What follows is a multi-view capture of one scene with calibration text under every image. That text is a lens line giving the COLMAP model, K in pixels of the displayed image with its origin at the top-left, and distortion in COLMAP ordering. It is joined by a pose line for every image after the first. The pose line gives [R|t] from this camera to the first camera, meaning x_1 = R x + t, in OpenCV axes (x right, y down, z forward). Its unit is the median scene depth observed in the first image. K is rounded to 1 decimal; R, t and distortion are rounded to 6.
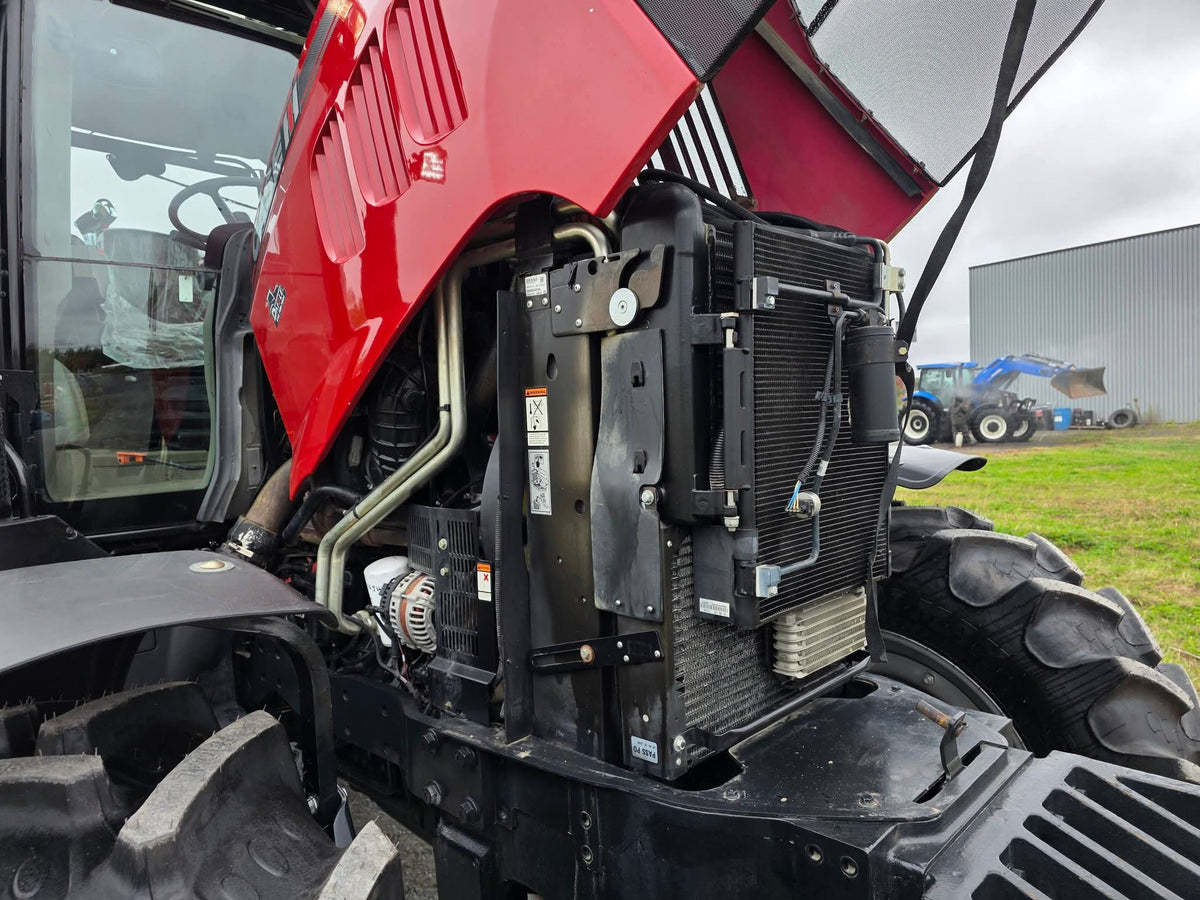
lens RADIAL K [[804.2, 0, 619.7], [0, 804.2, 456.6], [0, 0, 1]] dist [0.065001, -0.059348]
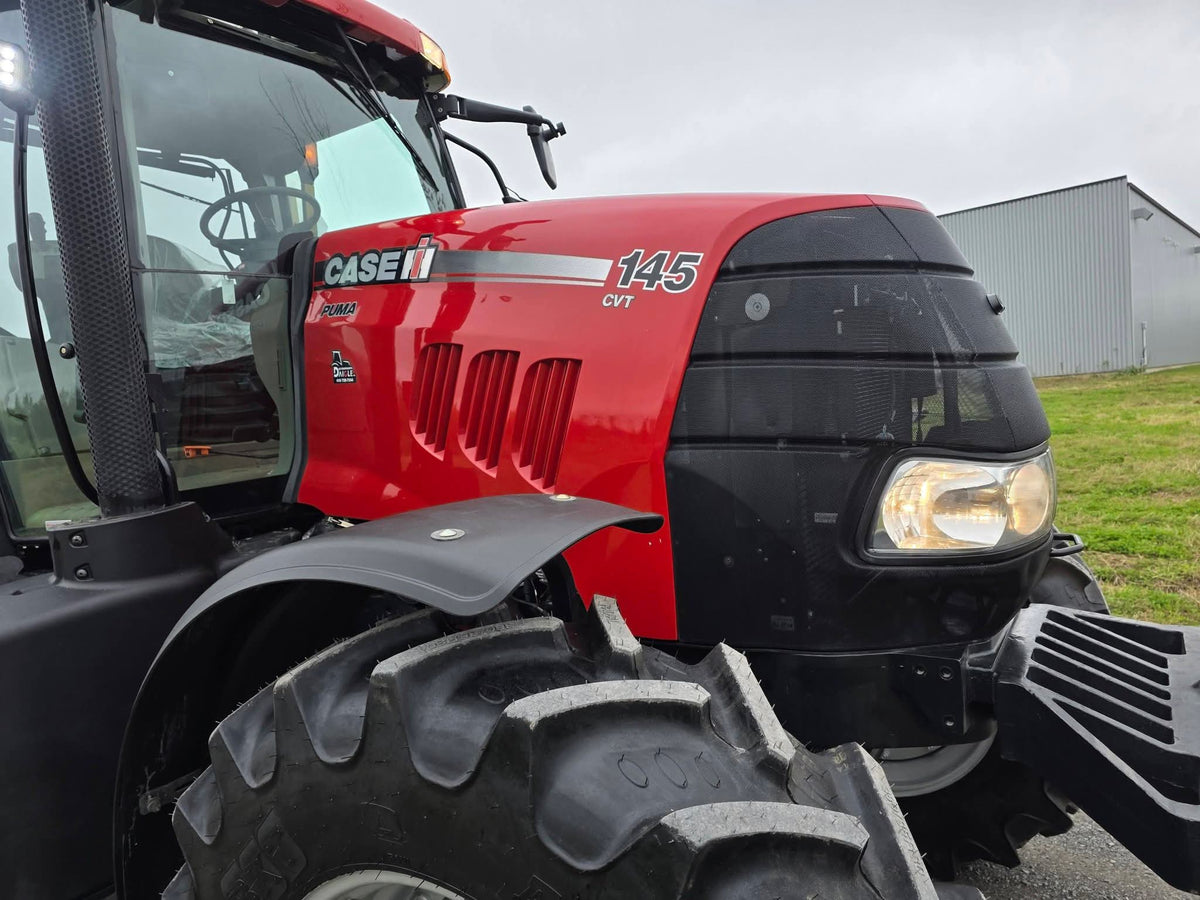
lens RADIAL K [[804.2, 0, 619.7], [0, 804.2, 456.6], [0, 0, 1]] dist [0.065001, -0.059348]
pose [[0.981726, -0.060421, 0.180455, -0.334618], [0.056208, 0.998016, 0.028373, 0.013186], [-0.181811, -0.017712, 0.983174, -0.221410]]
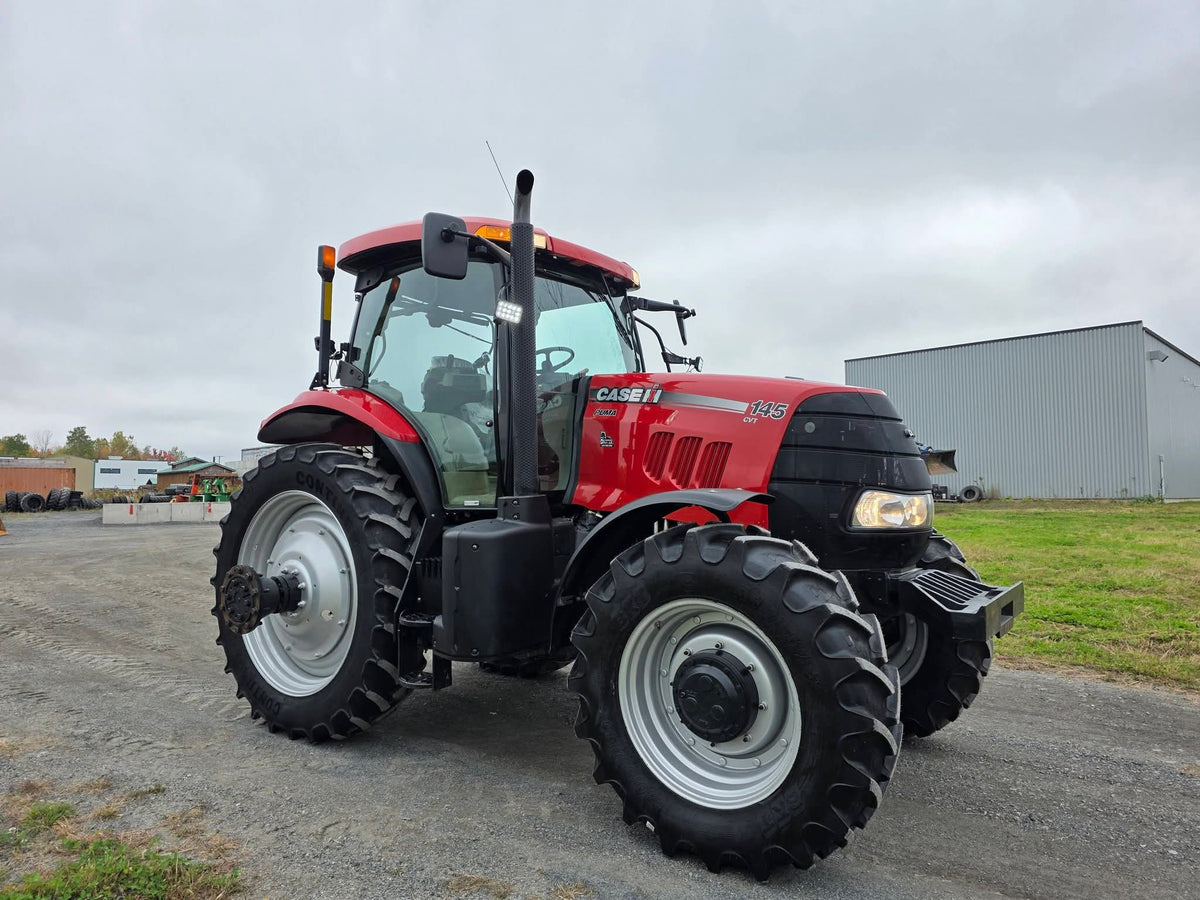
lens RADIAL K [[788.3, 0, 600.0], [0, 788.3, 450.0], [0, 0, 1]] dist [0.069807, -0.060901]
pose [[0.992044, 0.035222, 0.120864, -0.874754], [-0.024011, 0.995378, -0.092988, 0.168095], [-0.123580, 0.089346, 0.988304, -1.508612]]
